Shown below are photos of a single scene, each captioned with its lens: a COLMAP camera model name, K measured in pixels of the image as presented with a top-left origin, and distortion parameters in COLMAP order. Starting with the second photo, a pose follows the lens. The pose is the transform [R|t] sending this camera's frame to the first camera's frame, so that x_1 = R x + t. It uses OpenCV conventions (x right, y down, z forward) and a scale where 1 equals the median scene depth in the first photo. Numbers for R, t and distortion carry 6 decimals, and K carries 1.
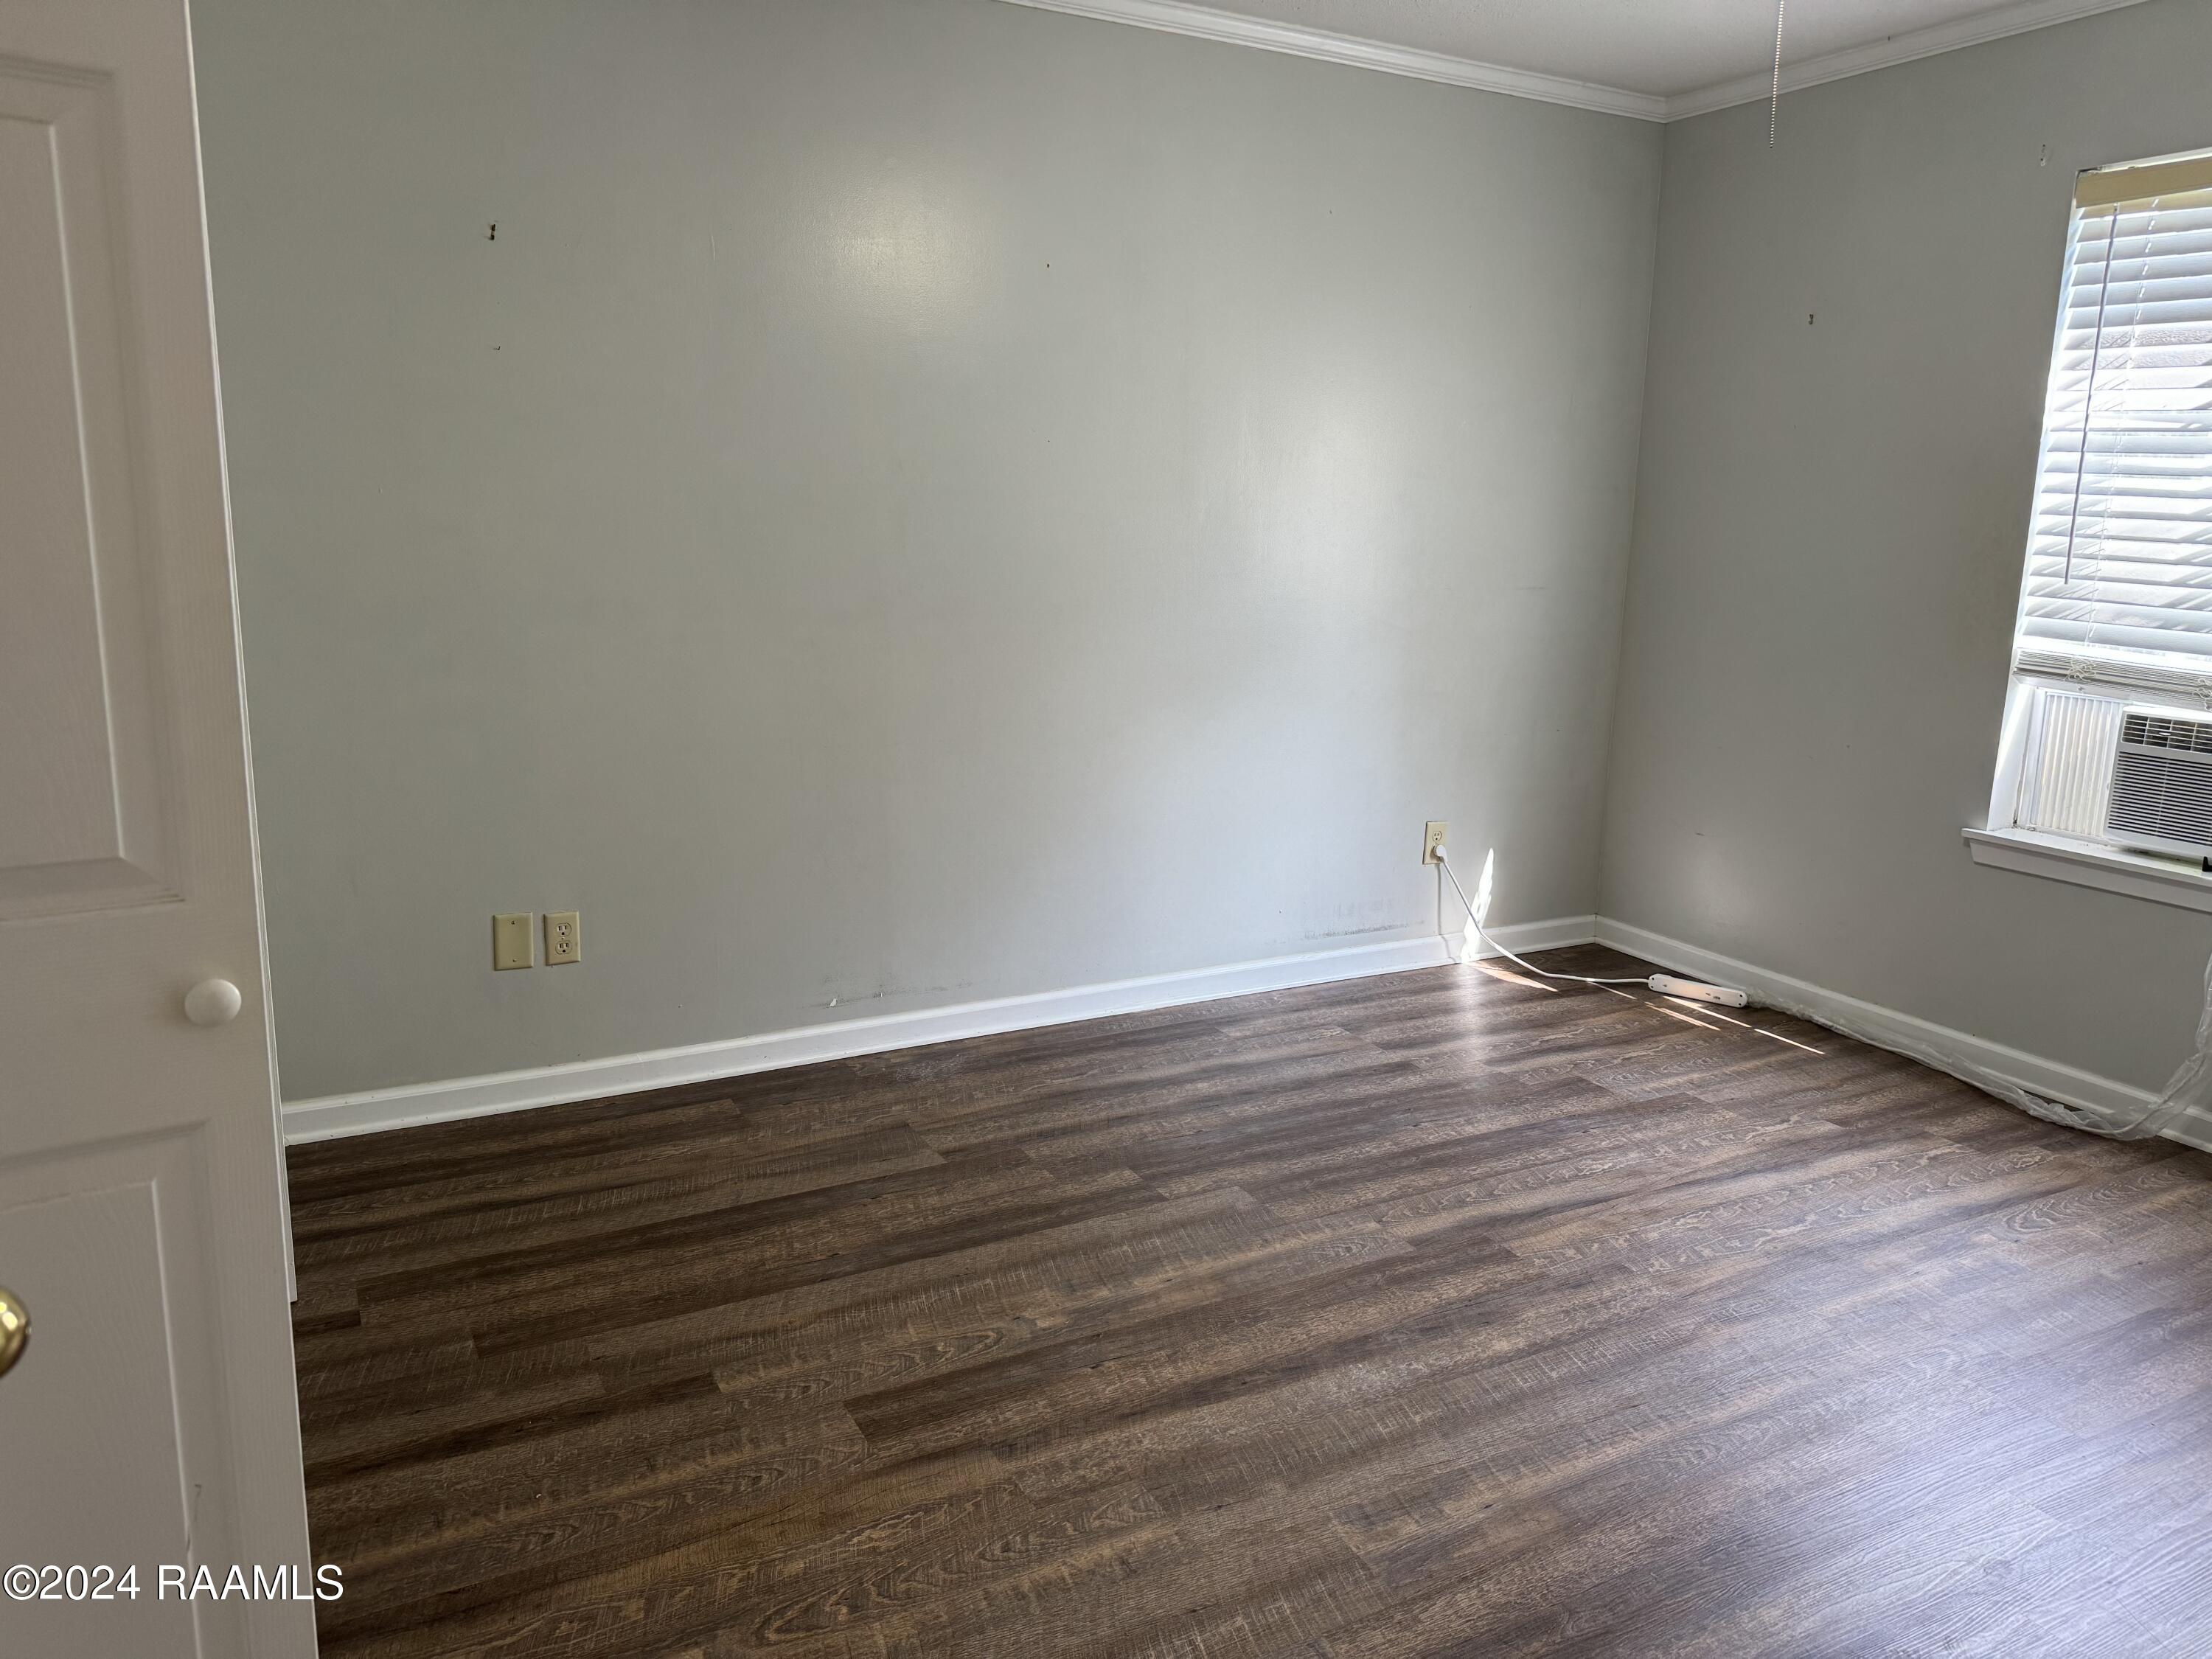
lens RADIAL K [[1546.9, 0, 1089.0], [0, 1546.9, 818.6], [0, 0, 1]] dist [0.121322, -0.162203]
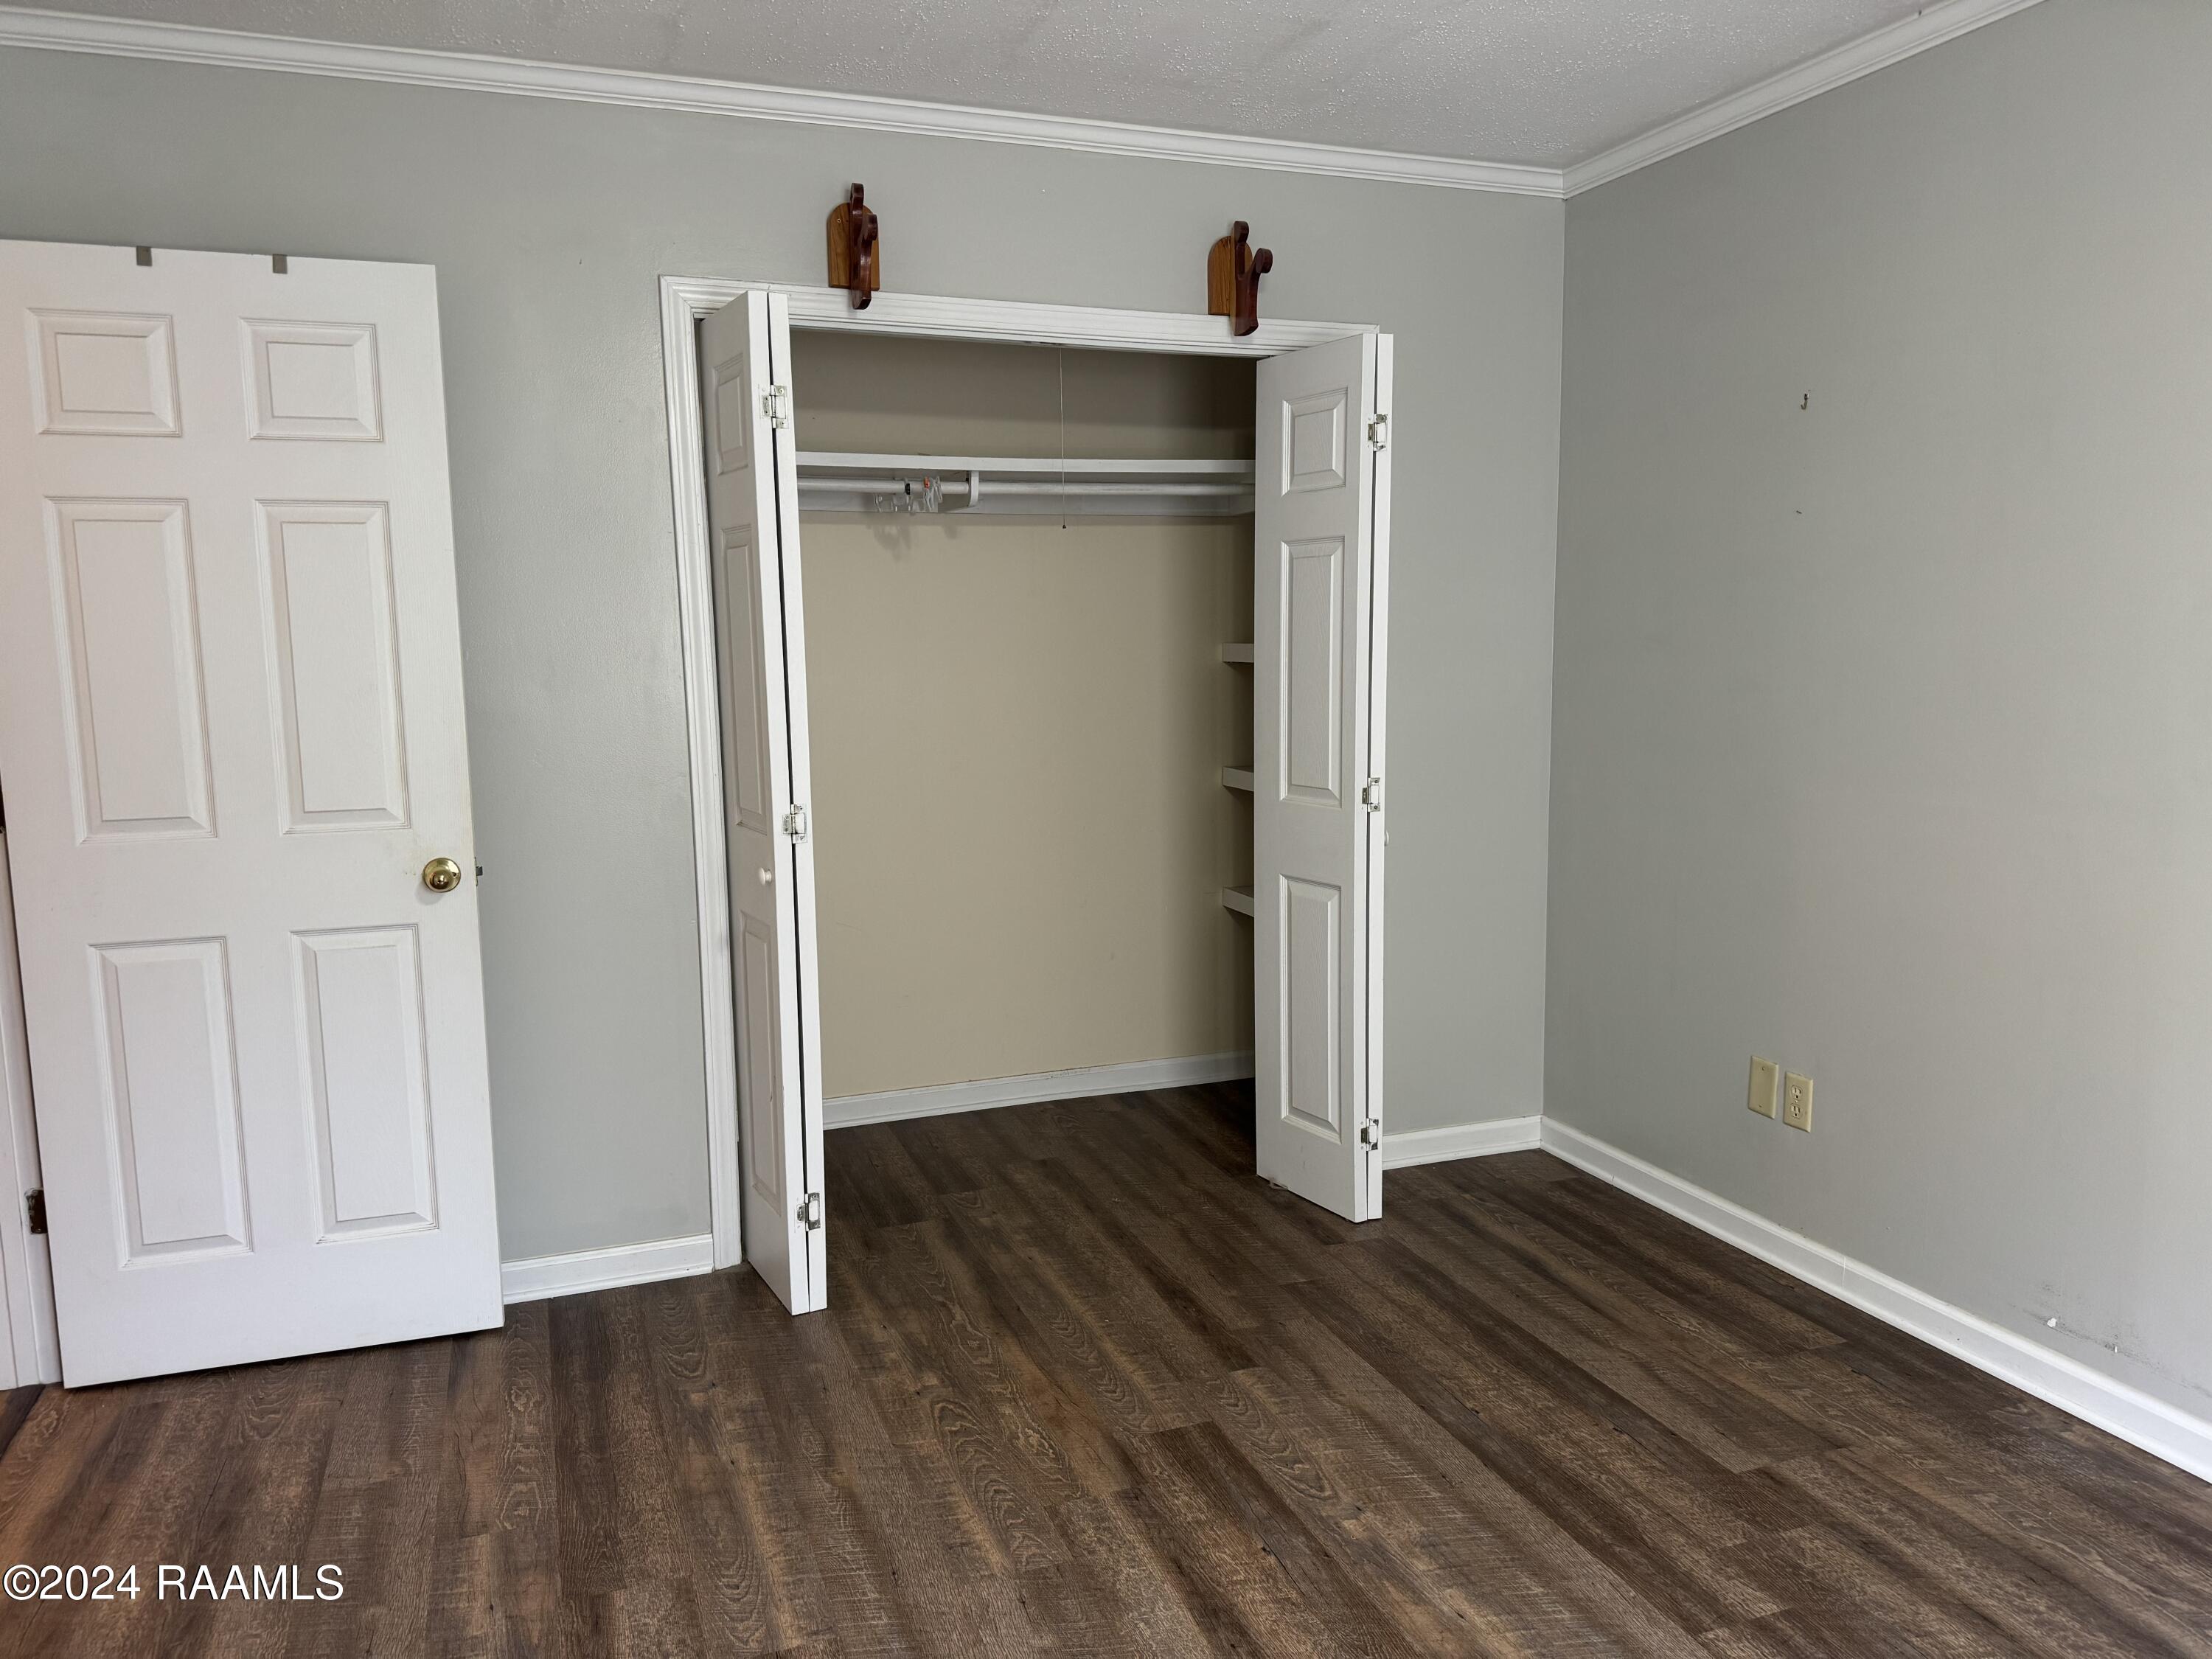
lens RADIAL K [[1546.9, 0, 1089.0], [0, 1546.9, 818.6], [0, 0, 1]] dist [0.121322, -0.162203]
pose [[-0.130557, 0.103260, -0.986049, 0.945804], [-0.179143, 0.975734, 0.125900, -0.195391], [0.975122, 0.193081, -0.108891, 0.930848]]
